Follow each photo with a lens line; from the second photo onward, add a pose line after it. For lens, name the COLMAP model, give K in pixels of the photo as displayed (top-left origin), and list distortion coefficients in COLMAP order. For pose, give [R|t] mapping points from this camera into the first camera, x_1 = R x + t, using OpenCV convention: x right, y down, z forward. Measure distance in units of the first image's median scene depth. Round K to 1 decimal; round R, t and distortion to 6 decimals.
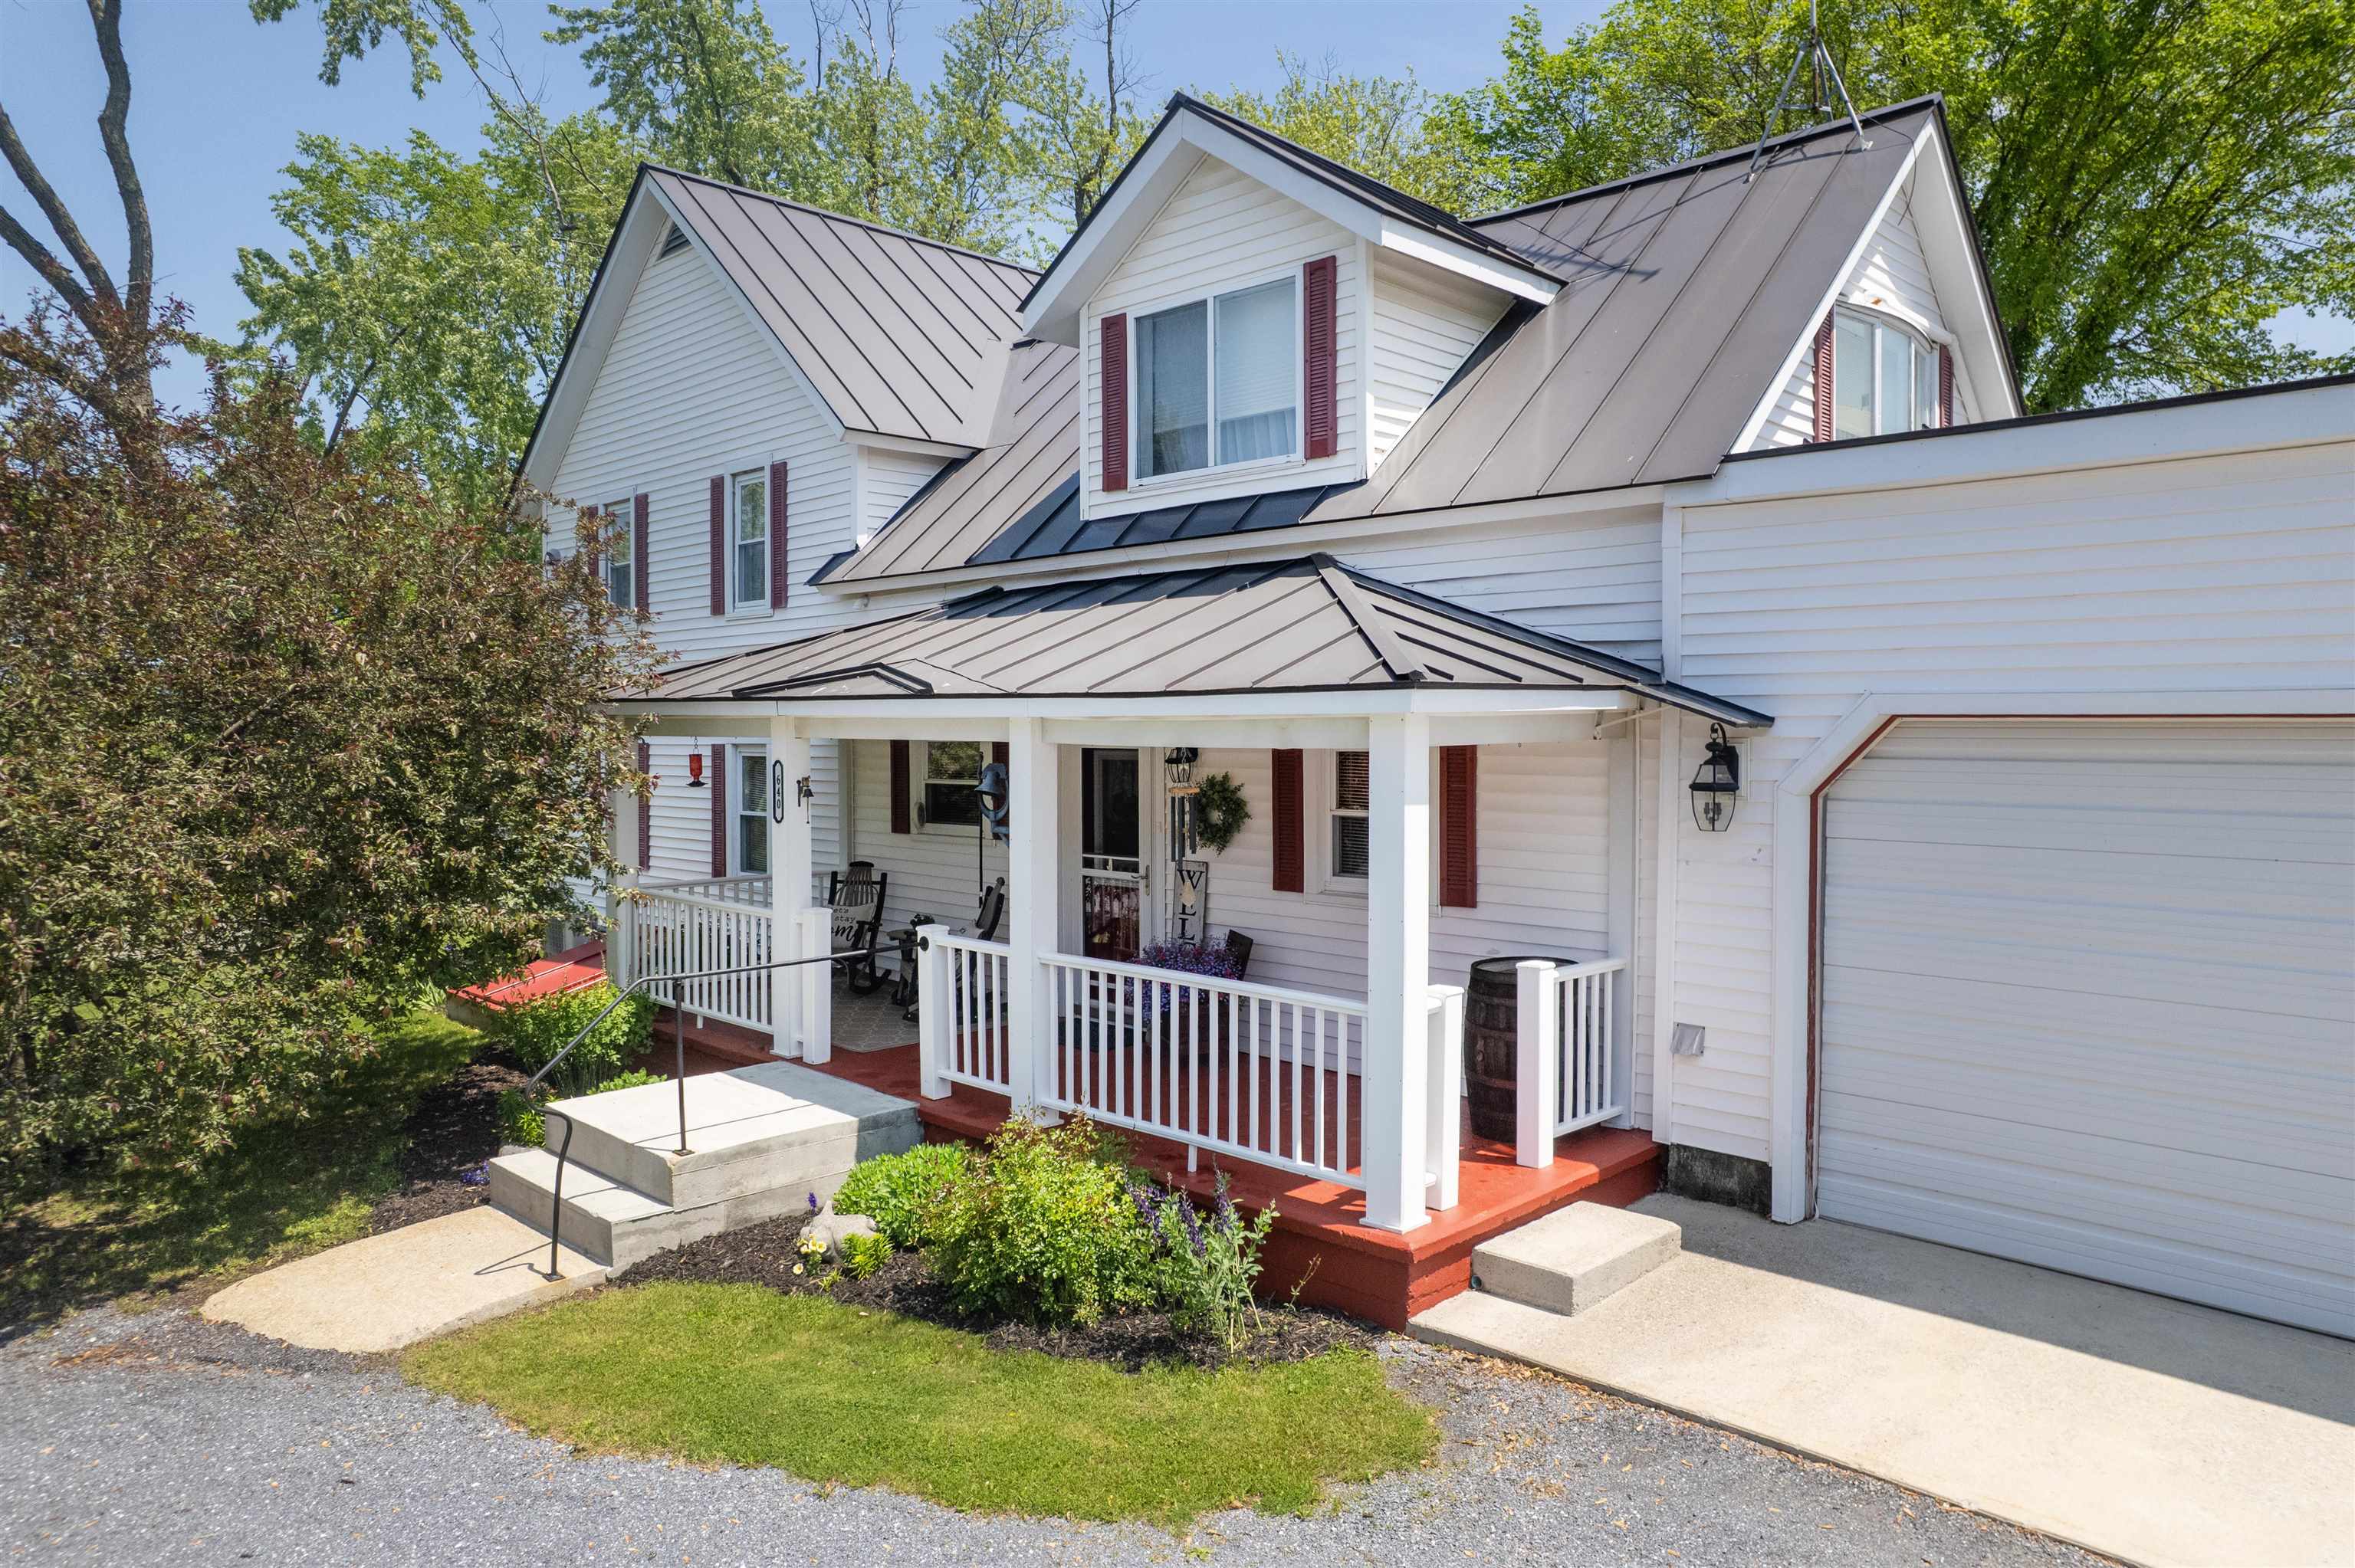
lens RADIAL K [[1524.1, 0, 1182.0], [0, 1524.1, 774.0], [0, 0, 1]] dist [-0.072462, 0.075208]
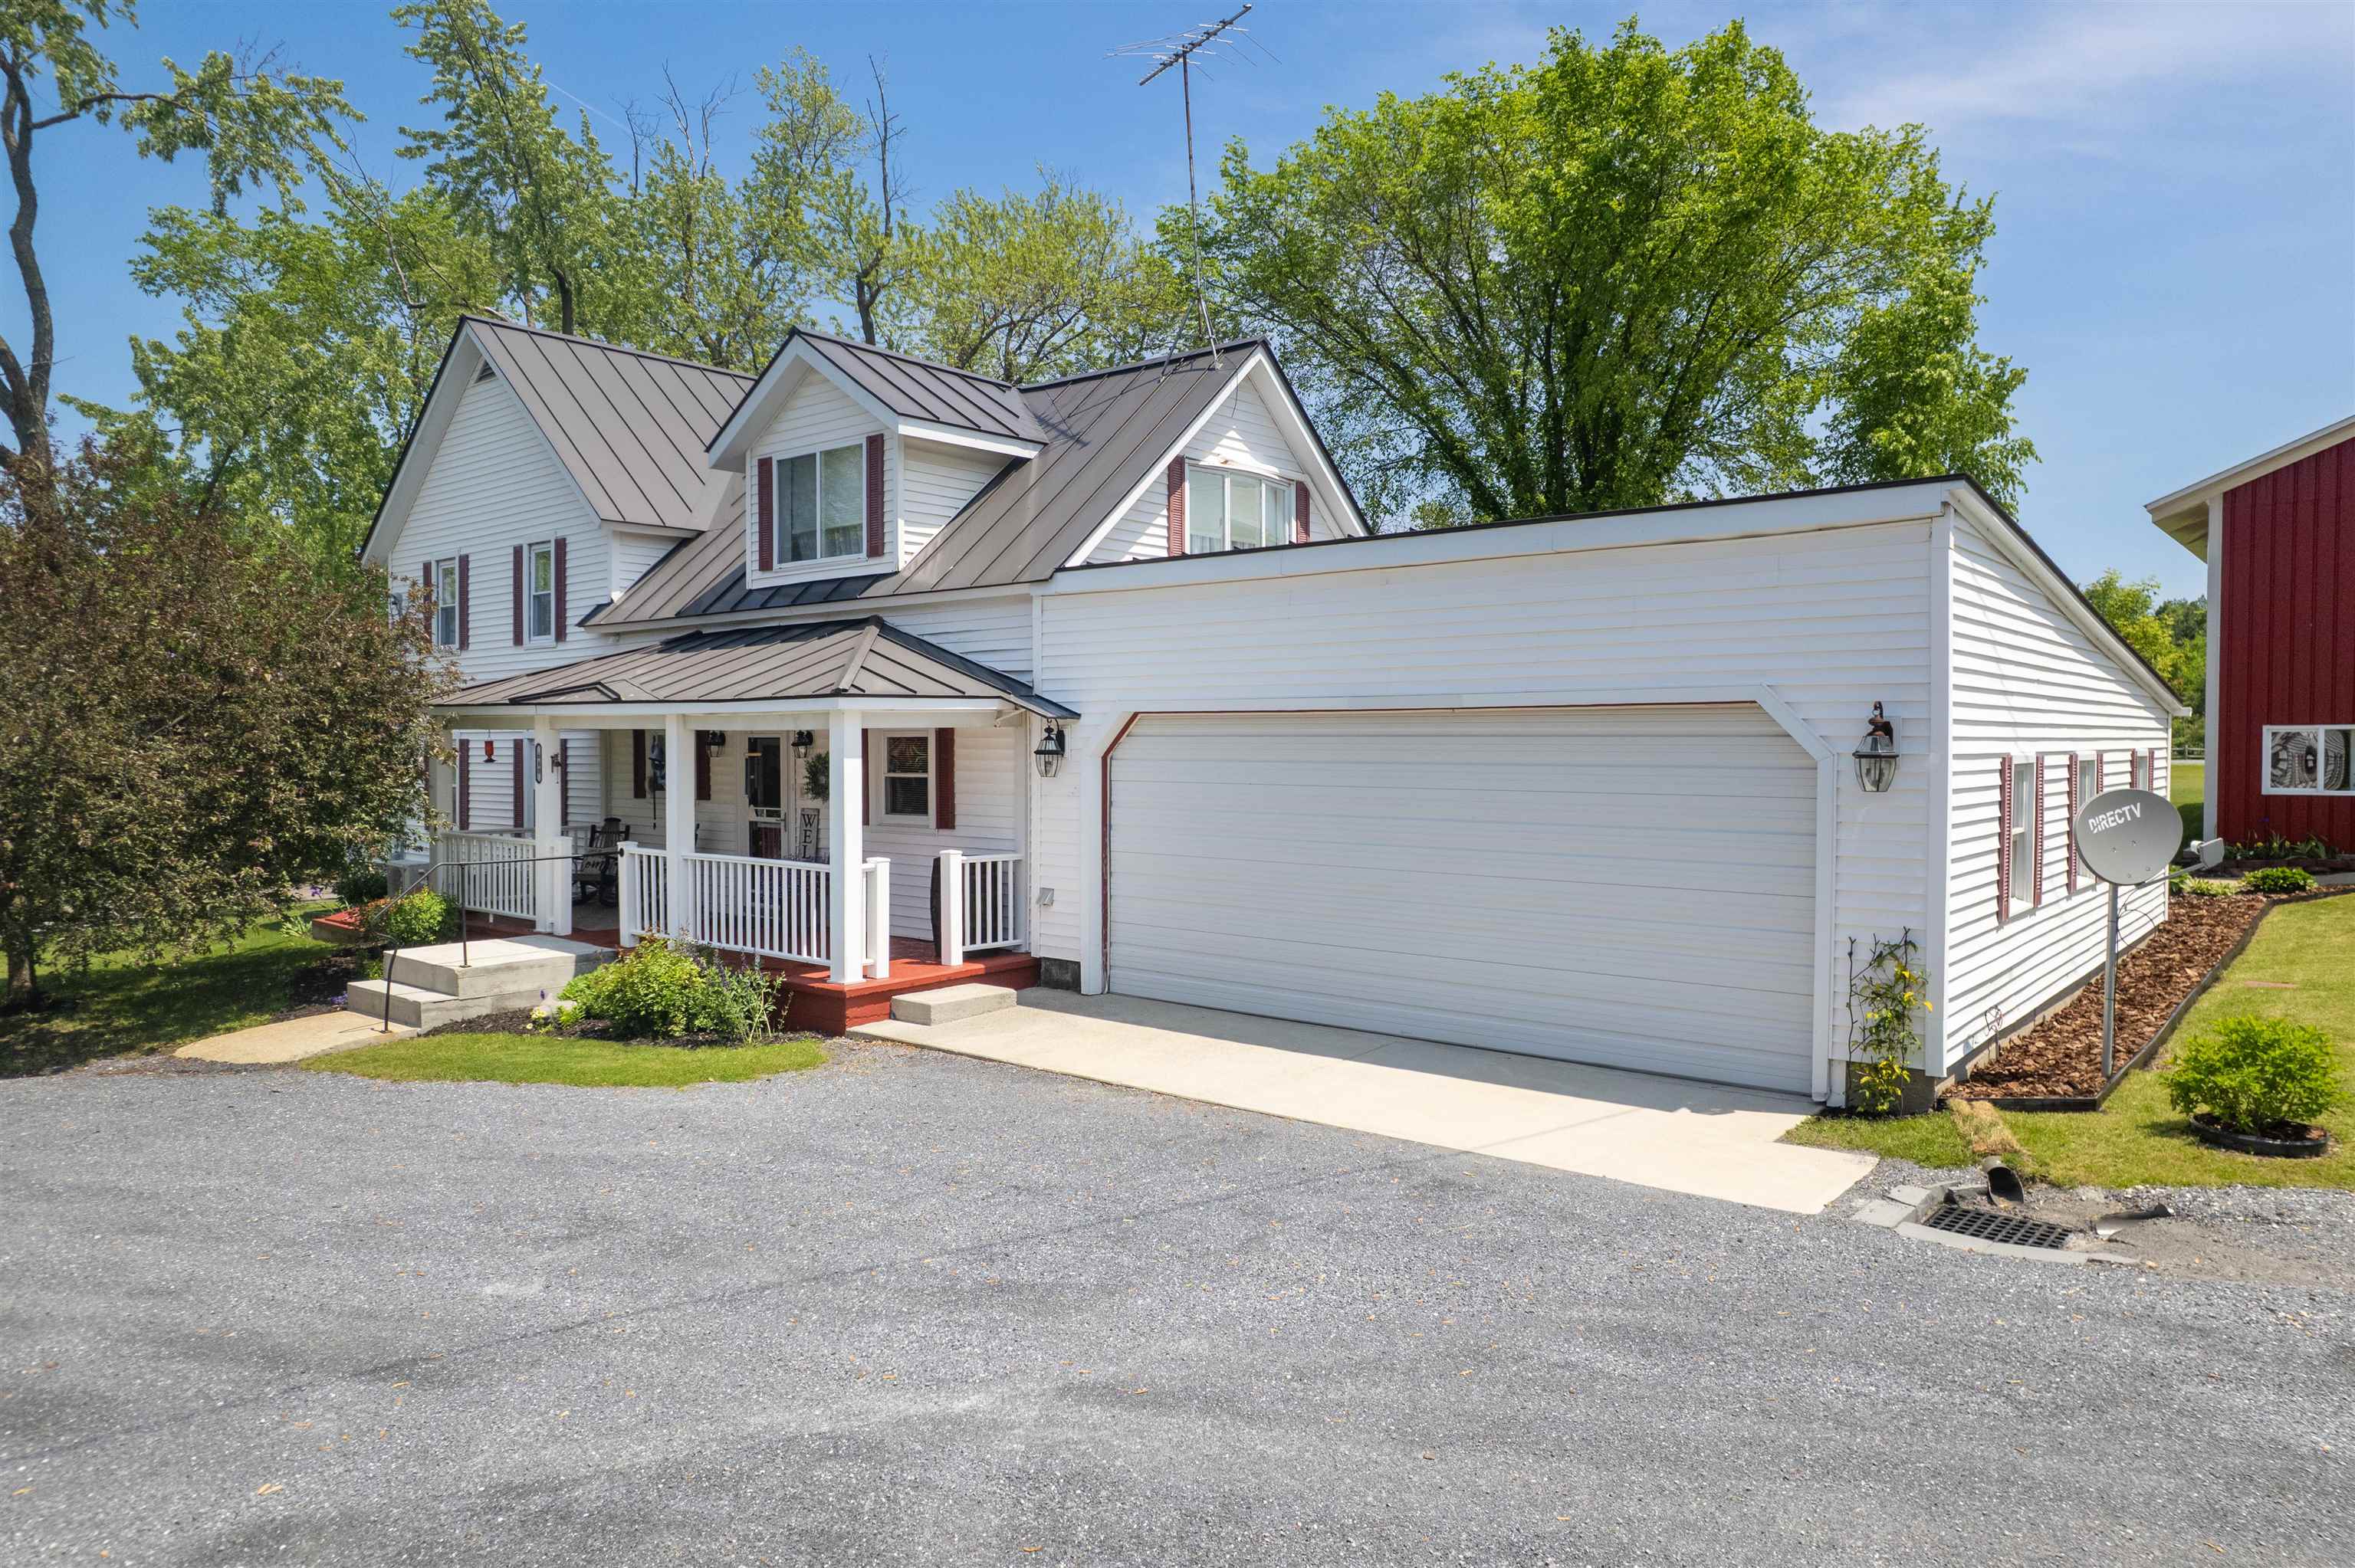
lens RADIAL K [[1524.1, 0, 1182.0], [0, 1524.1, 774.0], [0, 0, 1]] dist [-0.072462, 0.075208]
pose [[0.996745, 0.000205, 0.080619, 0.283886], [0.000644, 0.999945, -0.010508, 0.041581], [-0.080617, 0.010526, 0.996690, -0.637916]]
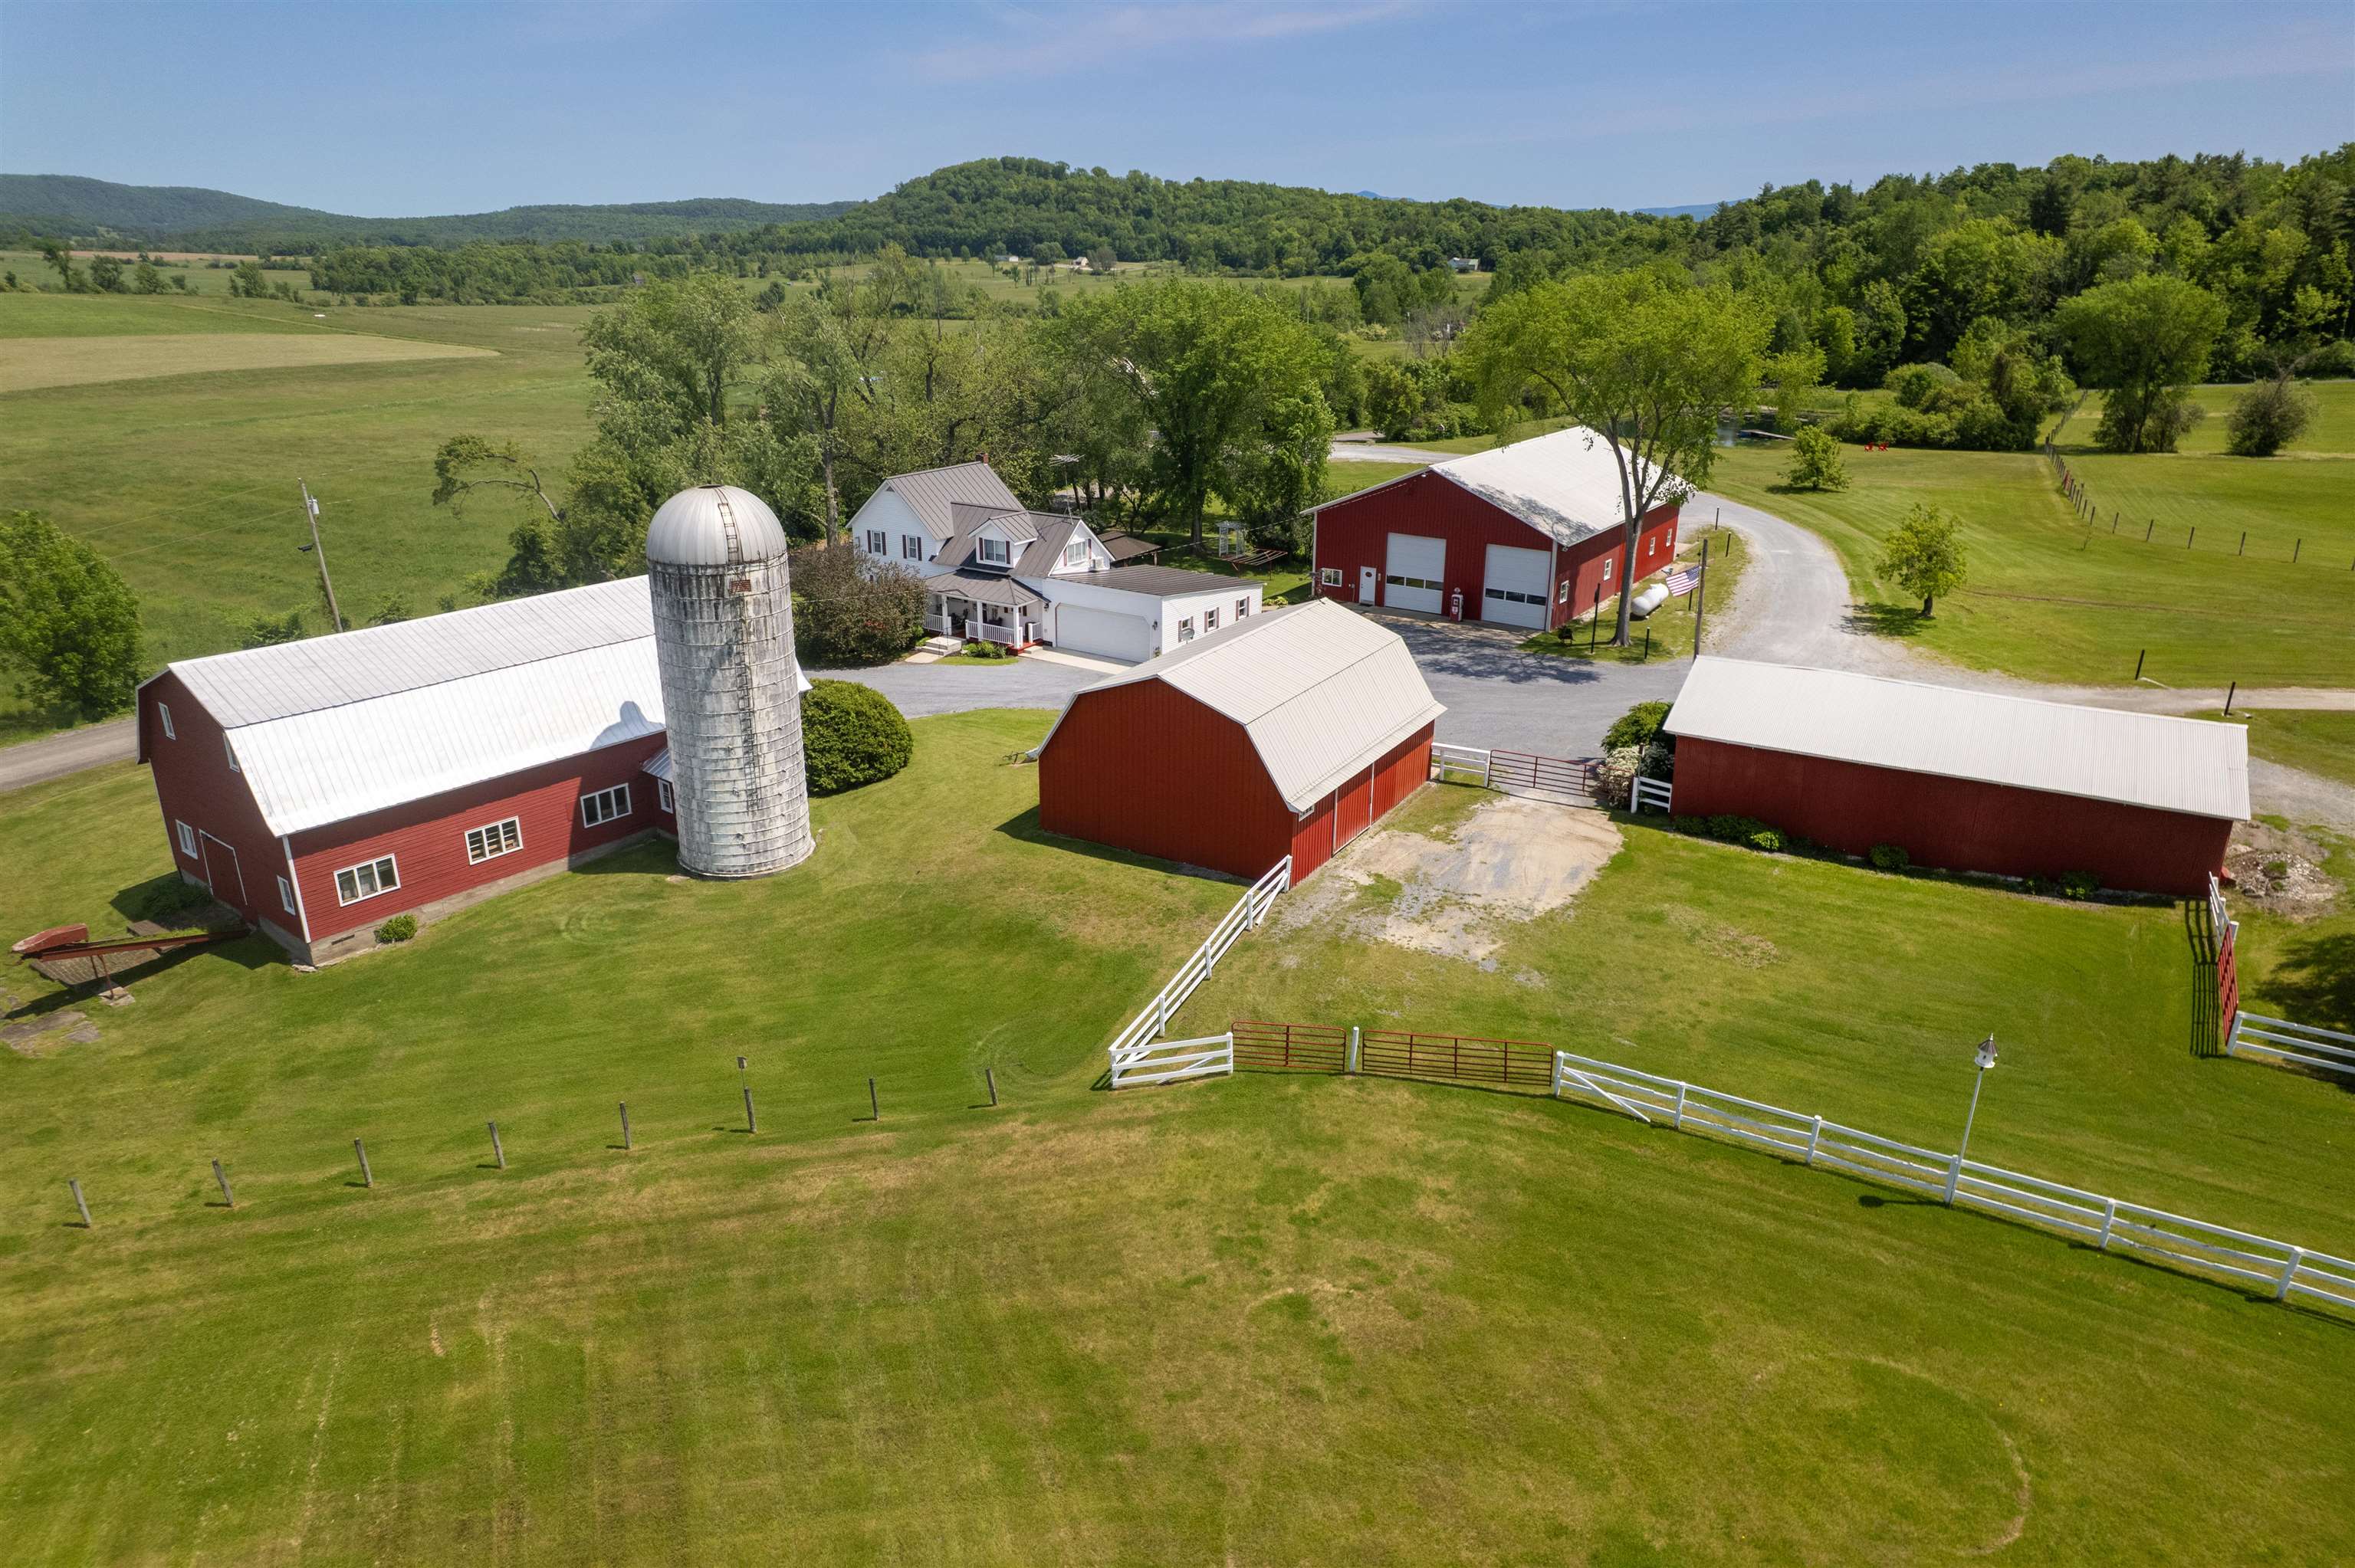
lens RADIAL K [[1524.1, 0, 1182.0], [0, 1524.1, 774.0], [0, 0, 1]] dist [-0.072462, 0.075208]
pose [[0.979897, -0.050648, 0.192970, -0.659624], [-0.008827, 0.955287, 0.295549, -1.602754], [-0.199311, -0.291311, 0.935635, -7.489354]]
